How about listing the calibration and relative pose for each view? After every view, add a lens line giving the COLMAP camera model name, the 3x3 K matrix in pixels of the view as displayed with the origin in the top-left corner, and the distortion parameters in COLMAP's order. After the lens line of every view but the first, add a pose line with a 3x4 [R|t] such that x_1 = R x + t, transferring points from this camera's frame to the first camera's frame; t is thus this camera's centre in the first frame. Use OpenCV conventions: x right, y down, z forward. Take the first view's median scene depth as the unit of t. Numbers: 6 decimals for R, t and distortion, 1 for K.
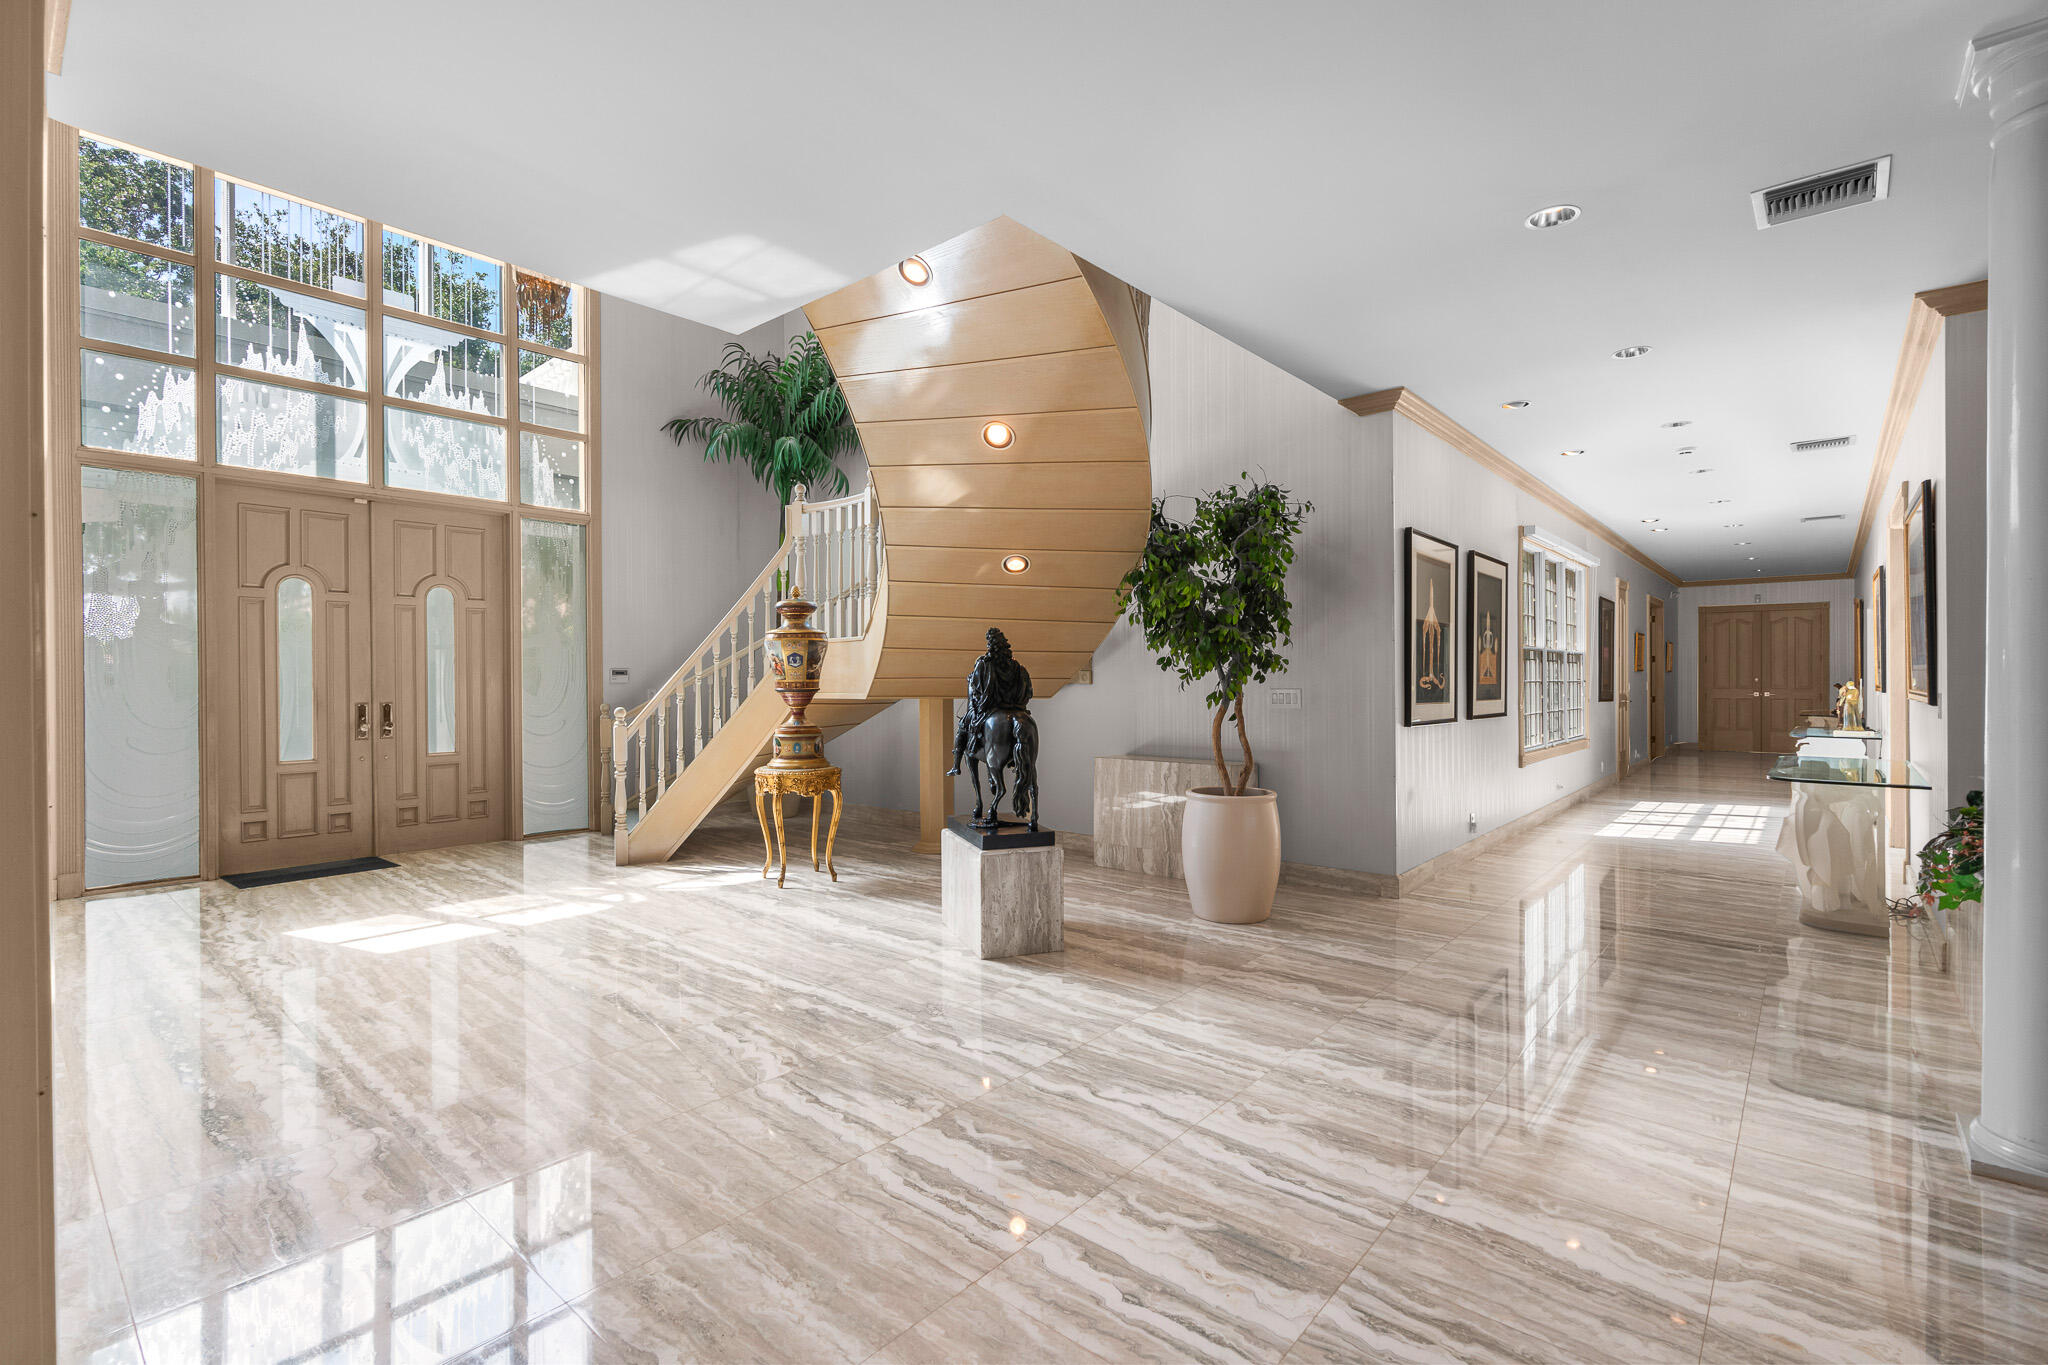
lens RADIAL K [[918.4, 0, 1014.9], [0, 918.4, 685.0], [0, 0, 1]] dist [-0.003656, 0.002467]
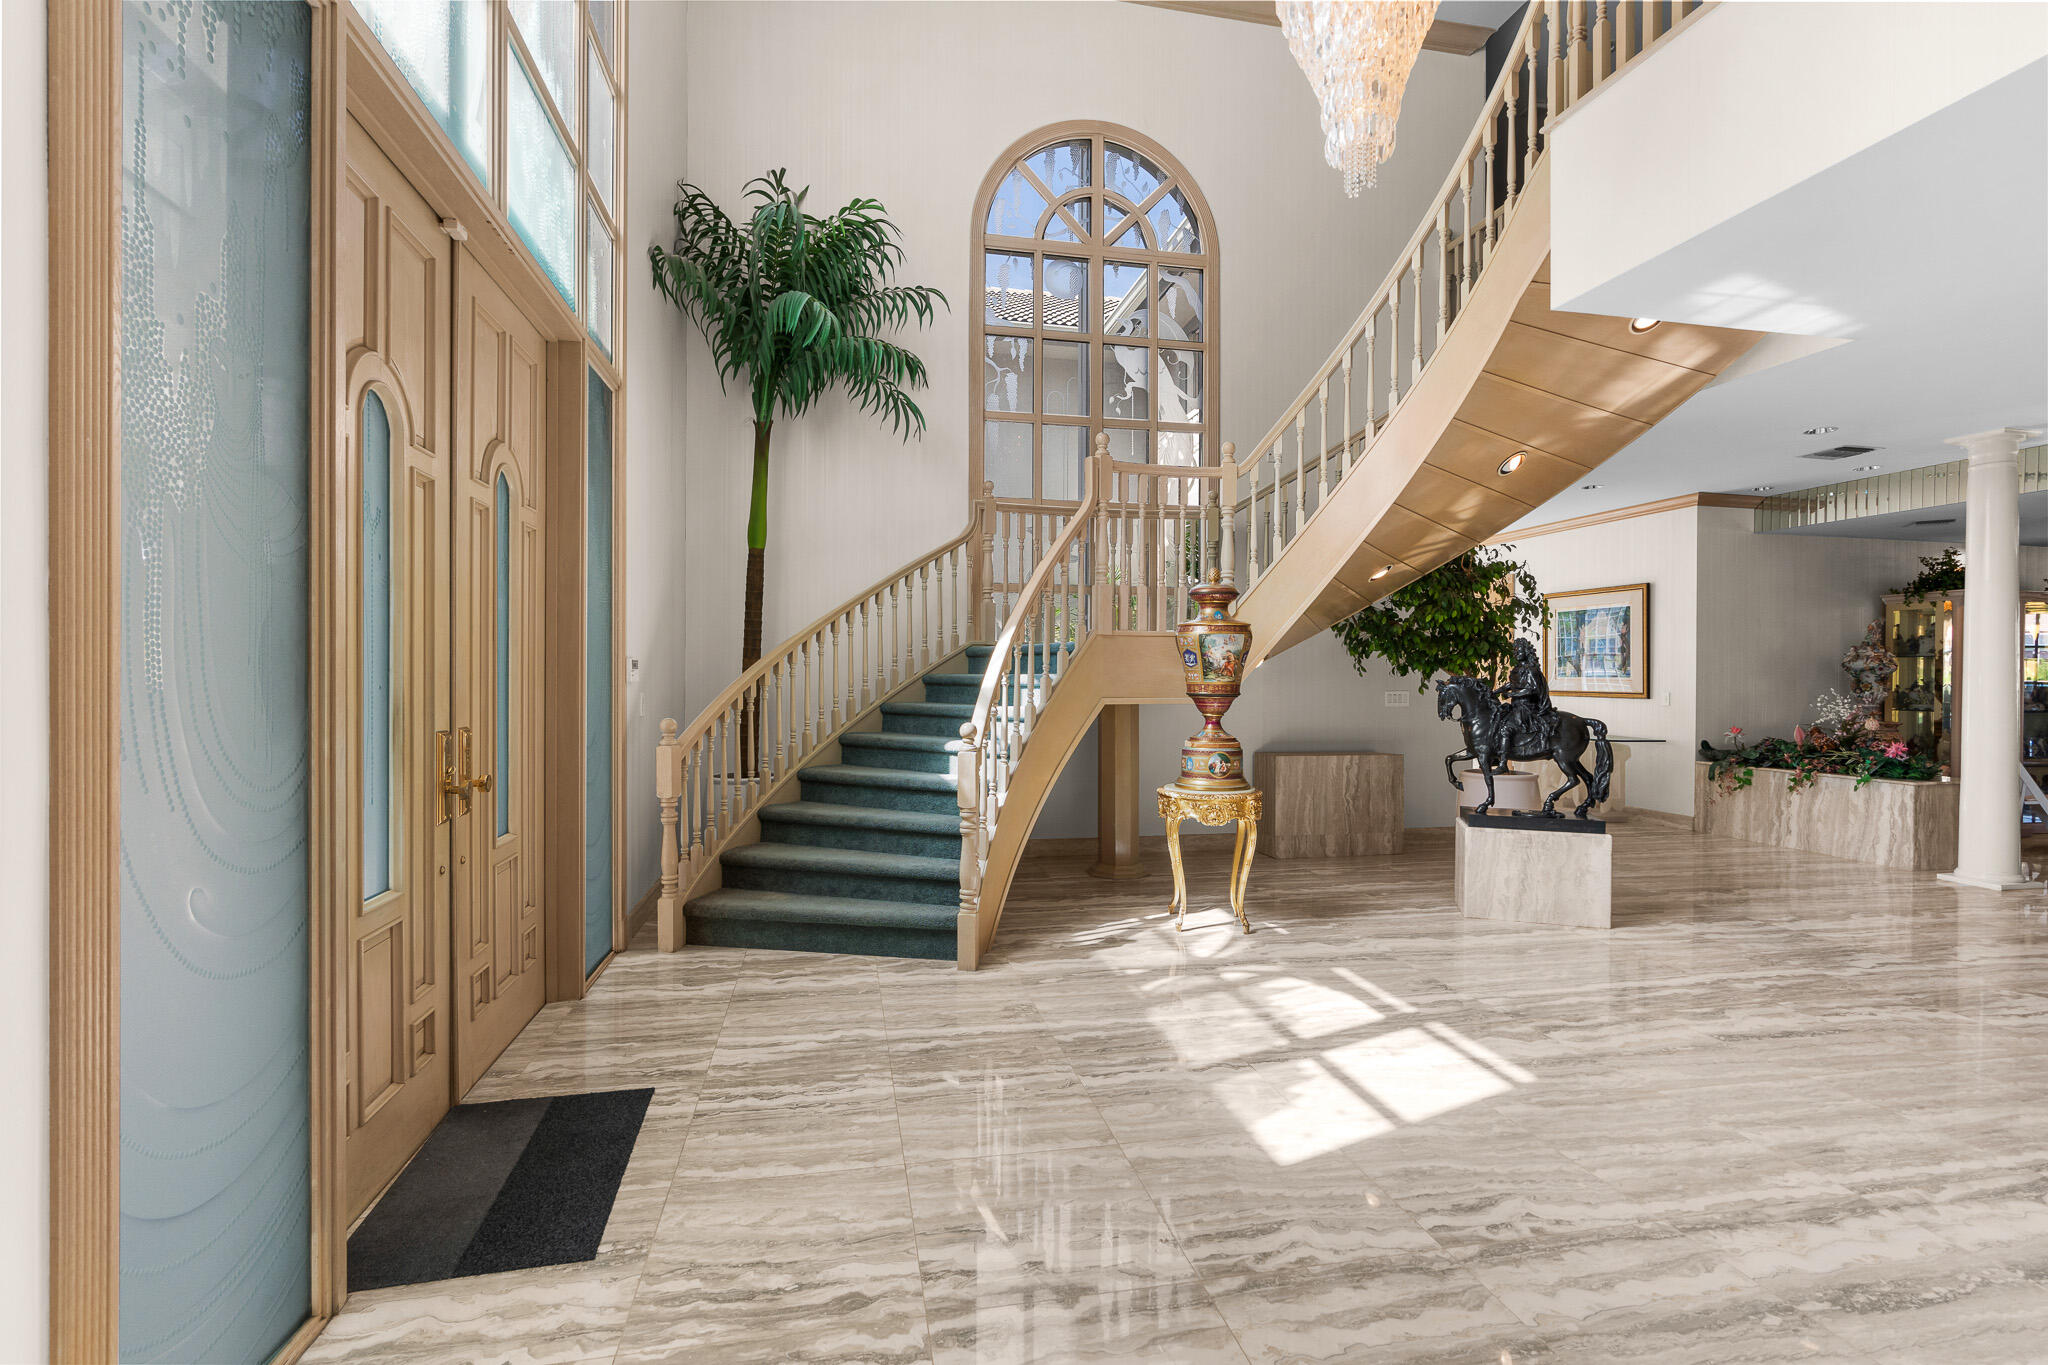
lens RADIAL K [[918.4, 0, 1025.2], [0, 918.4, 680.3], [0, 0, 1]] dist [-0.003656, 0.002467]
pose [[0.611422, 0.004604, 0.791291, -1.070160], [-0.002383, 0.999989, -0.003977, -0.004051], [-0.791301, 0.000546, 0.611427, 0.674789]]
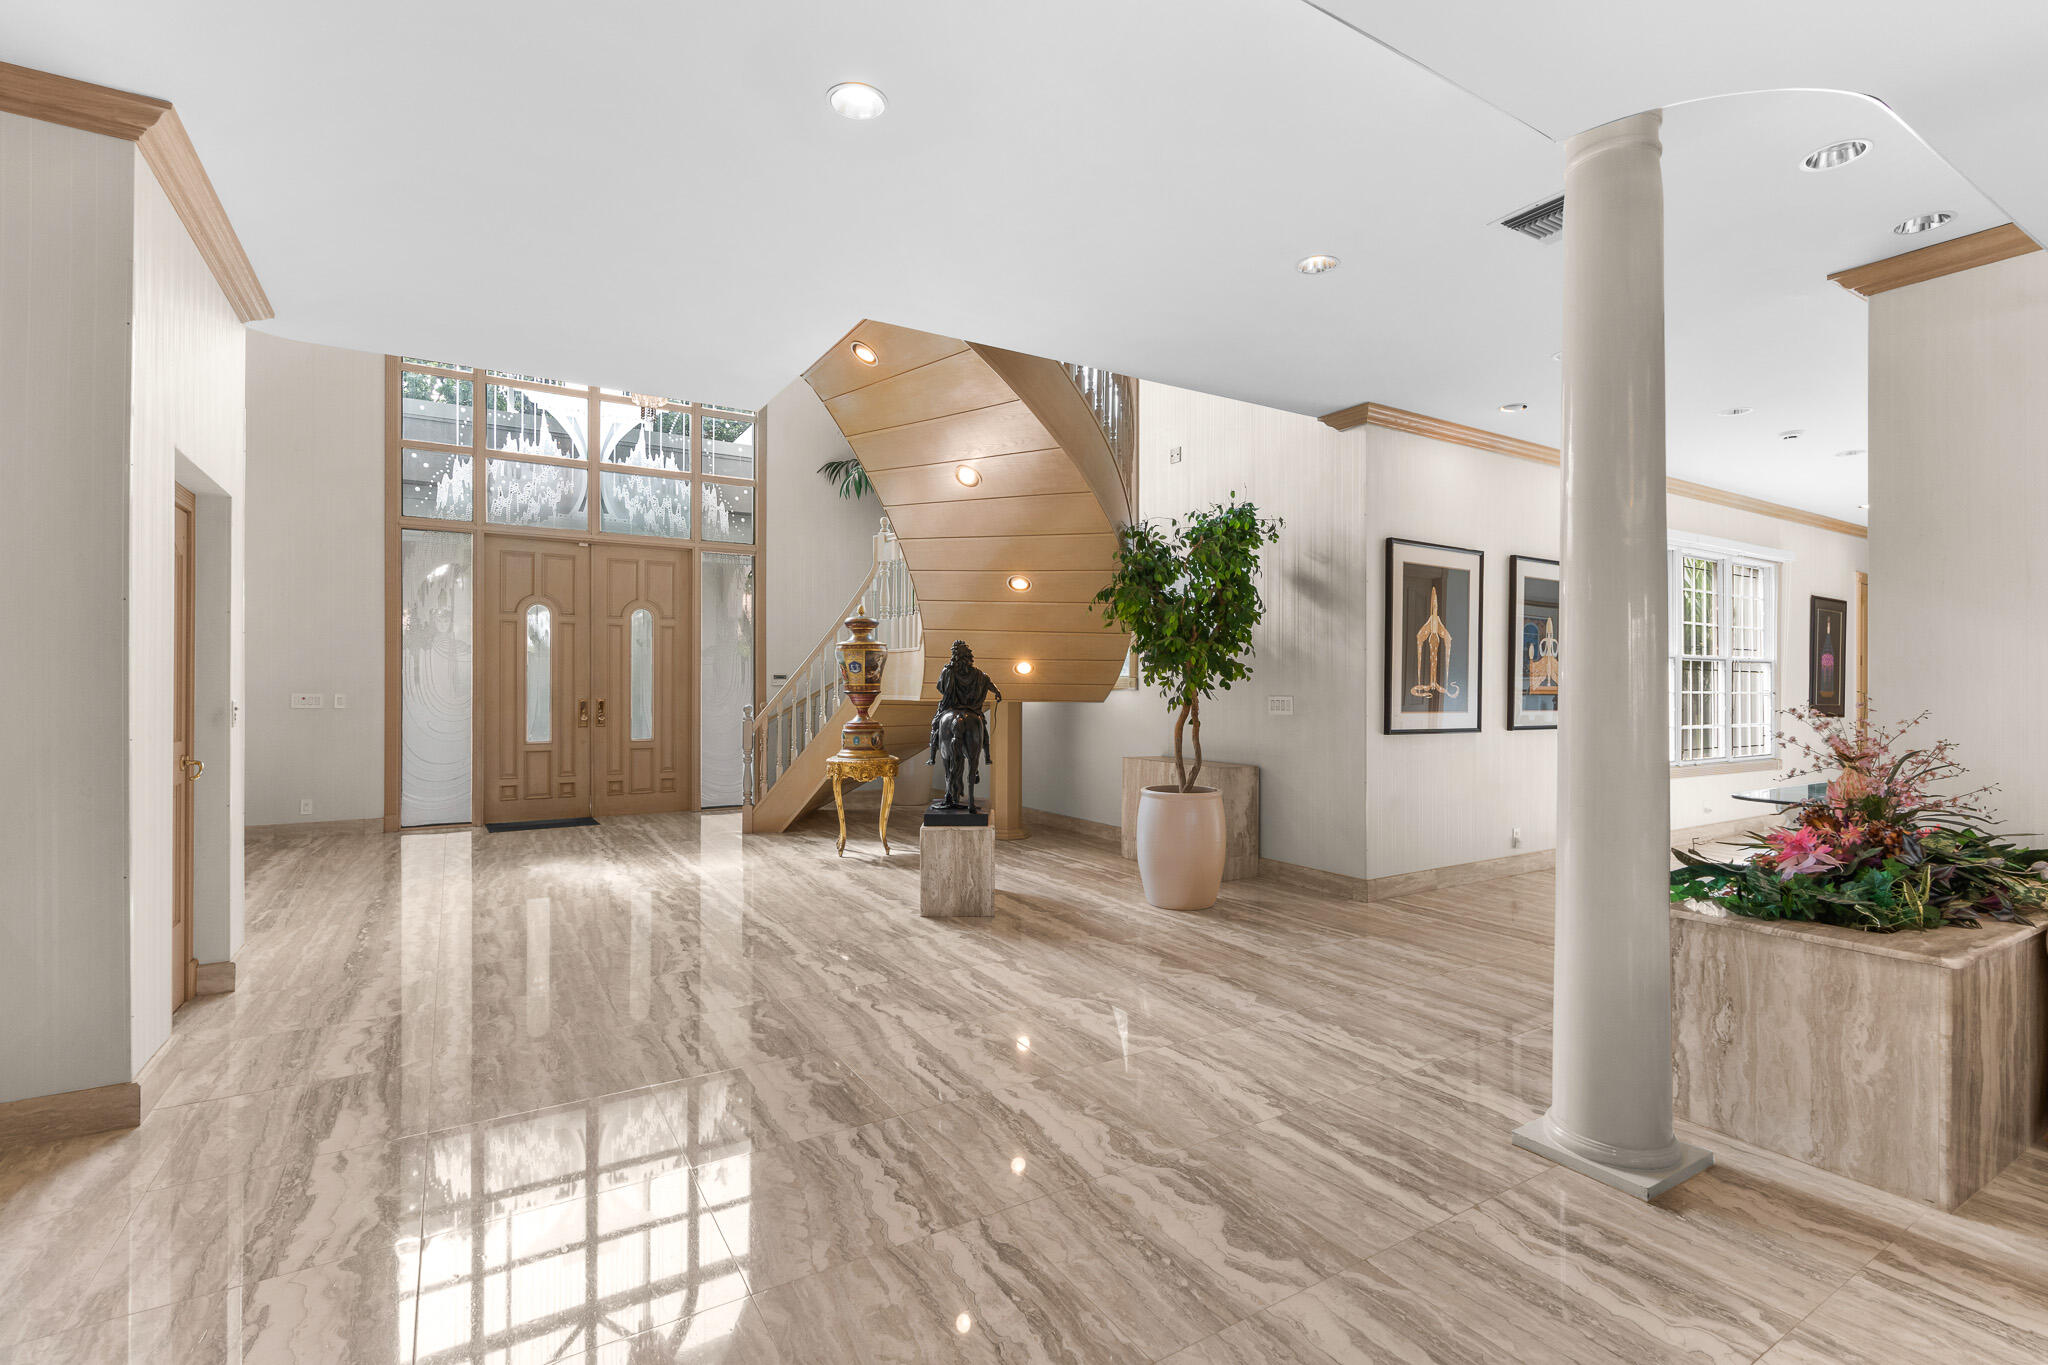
lens RADIAL K [[918.4, 0, 1017.5], [0, 918.4, 691.1], [0, 0, 1]] dist [-0.003656, 0.002467]
pose [[0.955998, 0.010240, -0.293193, 0.334608], [-0.010411, 0.999945, 0.000978, 0.000647], [0.293187, 0.002117, 0.956053, -0.087777]]
